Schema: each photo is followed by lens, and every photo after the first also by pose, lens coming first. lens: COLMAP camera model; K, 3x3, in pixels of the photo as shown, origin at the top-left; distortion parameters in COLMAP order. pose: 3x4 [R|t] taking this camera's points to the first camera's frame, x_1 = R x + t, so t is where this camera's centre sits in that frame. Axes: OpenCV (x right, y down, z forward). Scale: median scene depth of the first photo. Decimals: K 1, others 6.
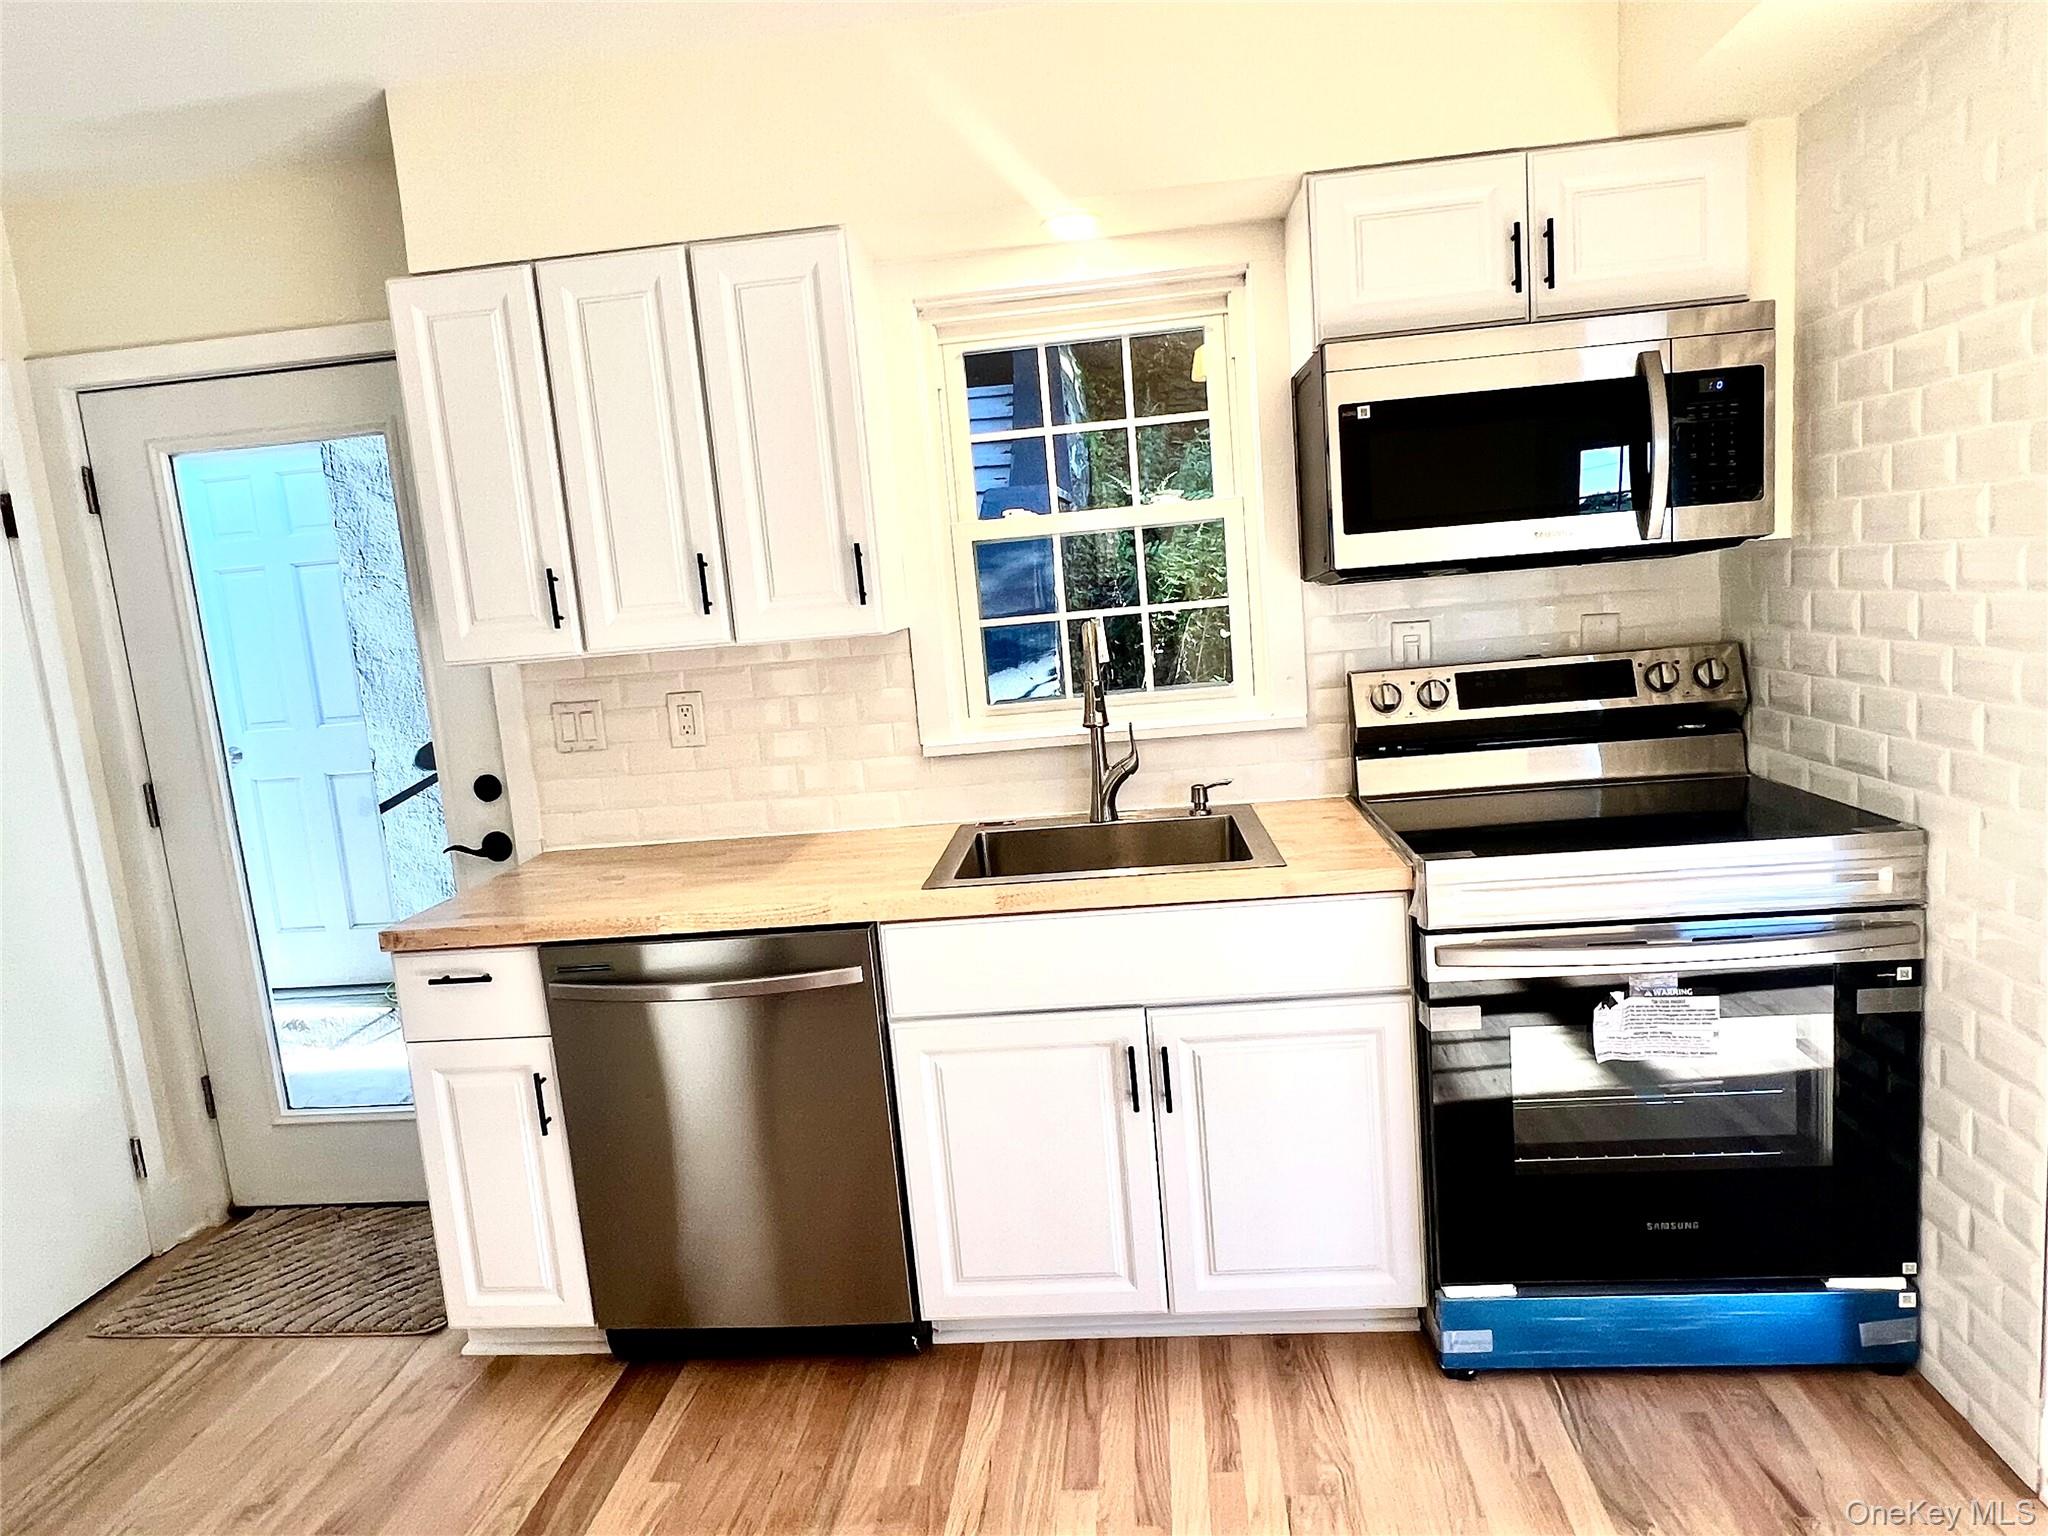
lens RADIAL K [[1202.4, 0, 1017.4], [0, 1202.4, 765.3], [0, 0, 1]] dist [-0.005898, 0.000362]
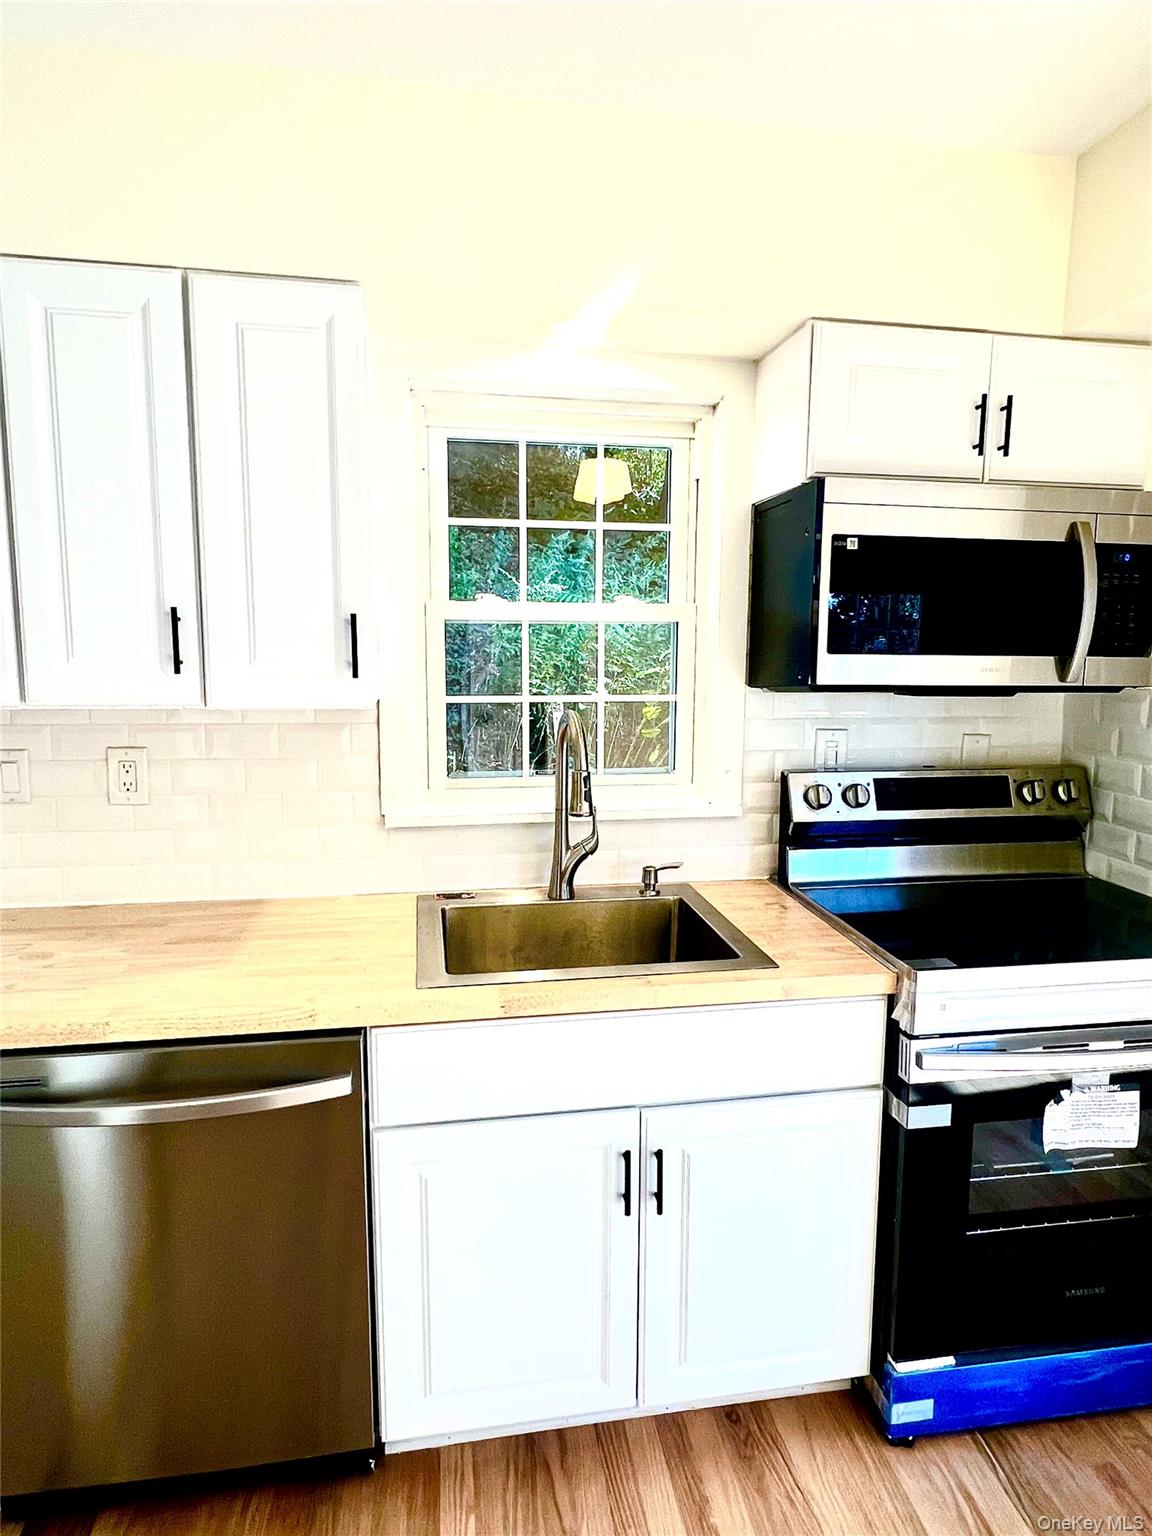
lens RADIAL K [[901.8, 0, 581.2], [0, 901.8, 764.3], [0, 0, 1]] dist [-0.005898, 0.000362]
pose [[0.963045, 0.058289, 0.262959, -0.146518], [-0.052320, 0.998190, -0.029652, -0.055841], [-0.264211, 0.014798, 0.964351, 0.273513]]
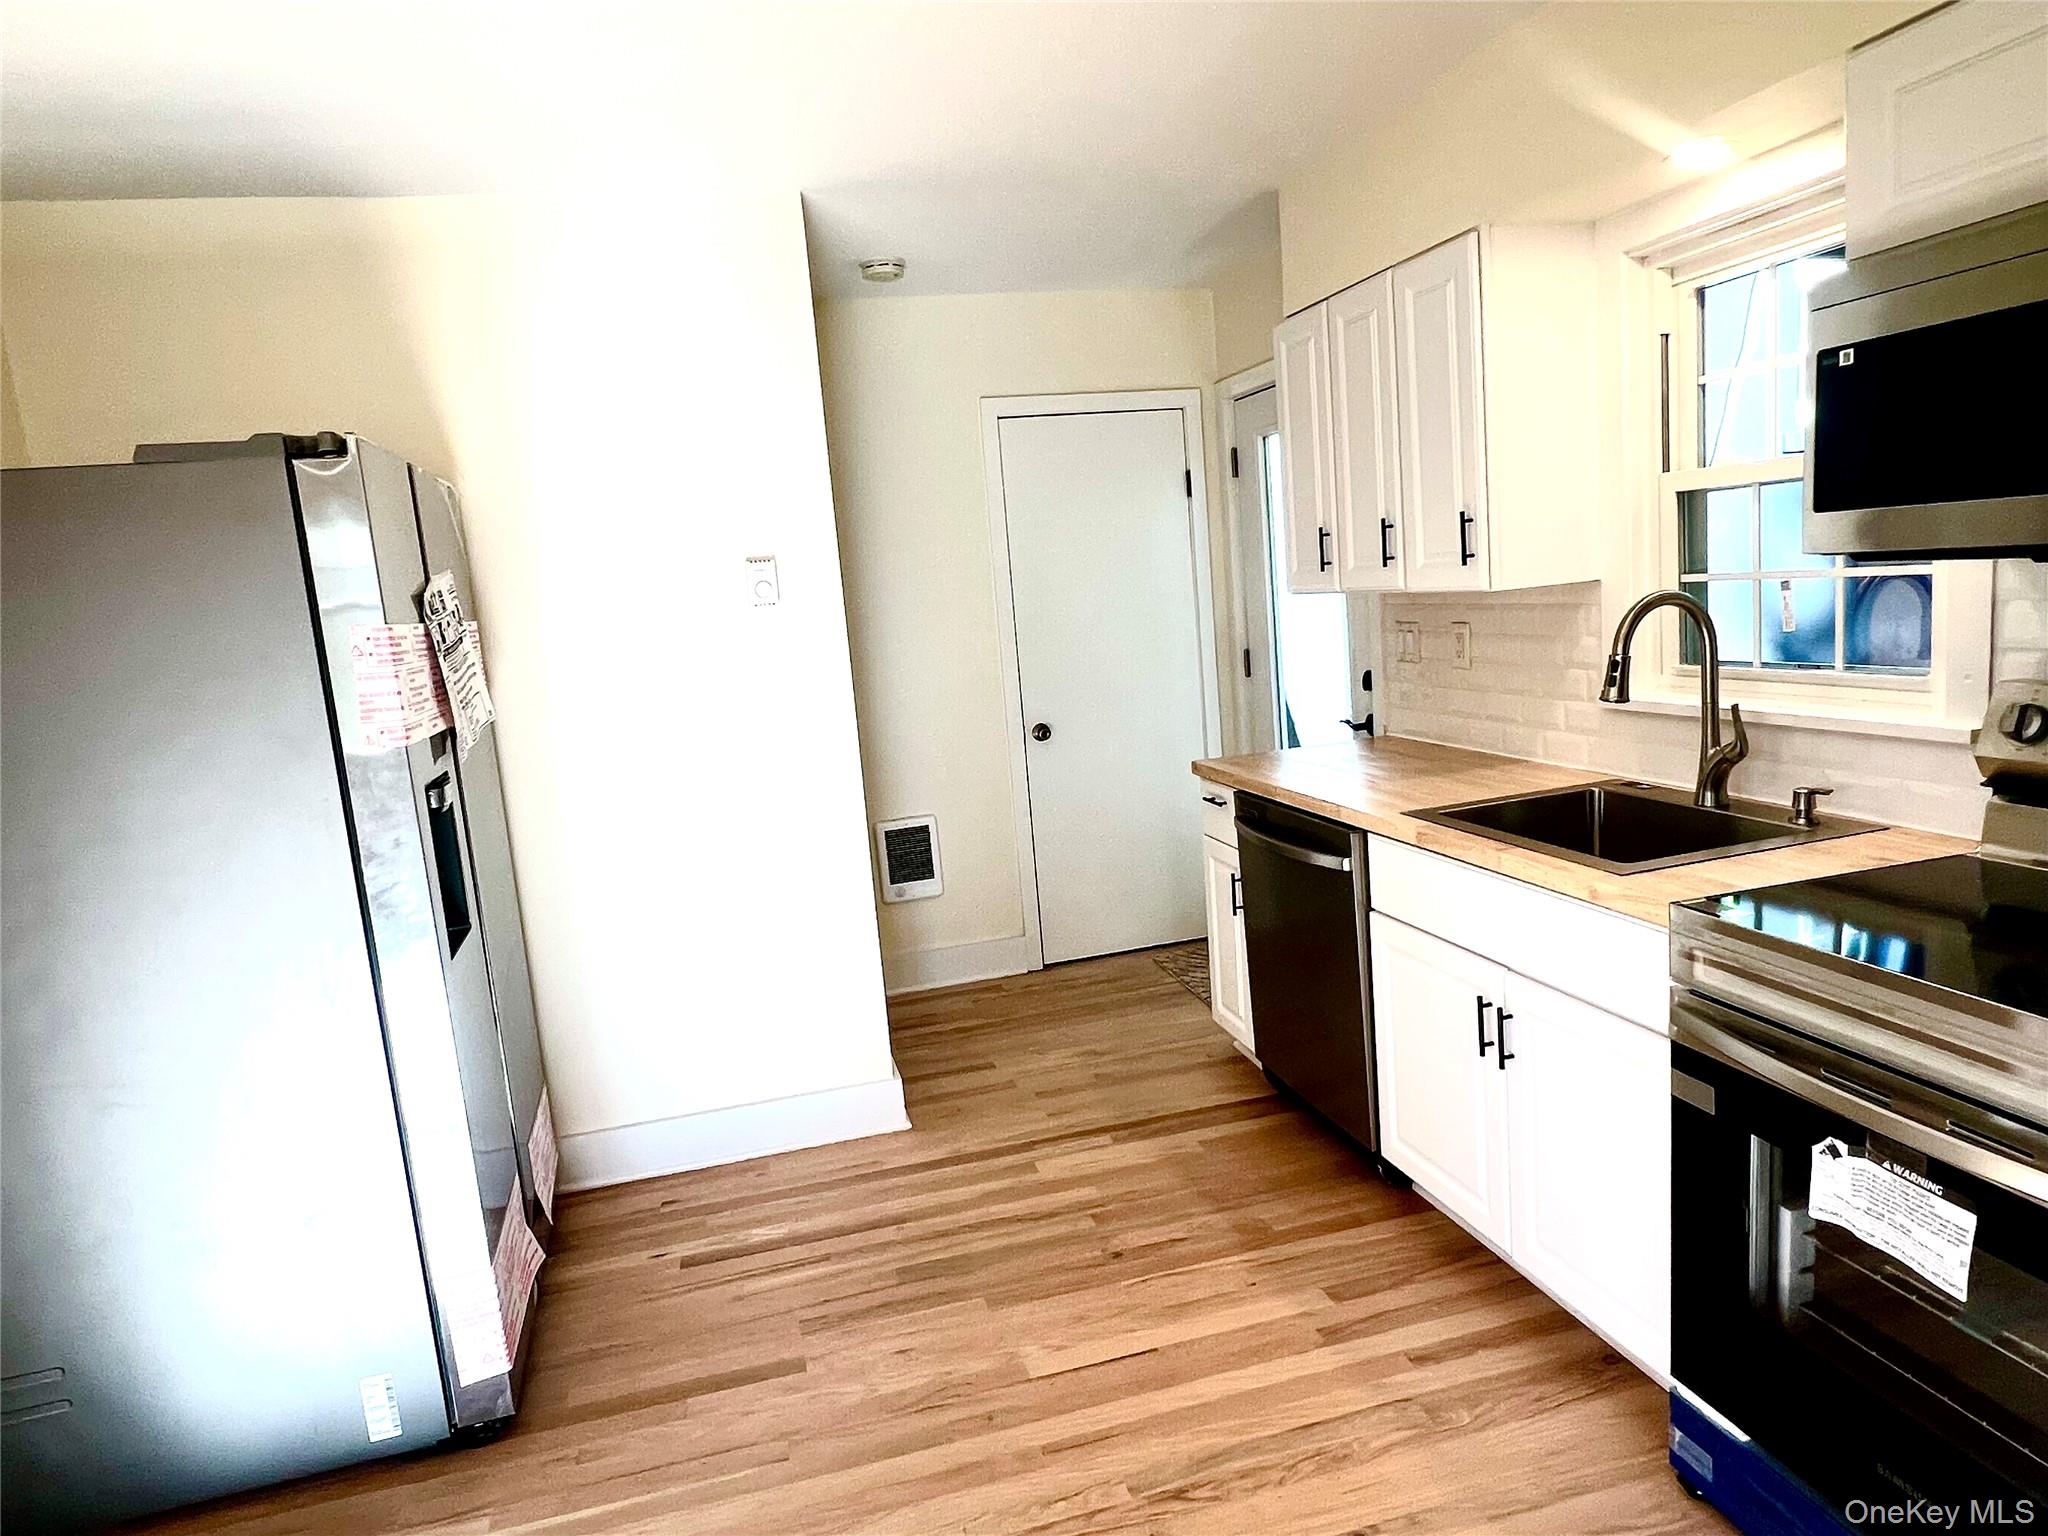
lens RADIAL K [[1202.4, 0, 1018.8], [0, 1202.4, 766.6], [0, 0, 1]] dist [-0.005898, 0.000362]
pose [[0.351097, 0.197308, -0.915314, 0.848926], [-0.081456, 0.980276, 0.180066, -0.123484], [0.932789, 0.011337, 0.360244, 0.202998]]
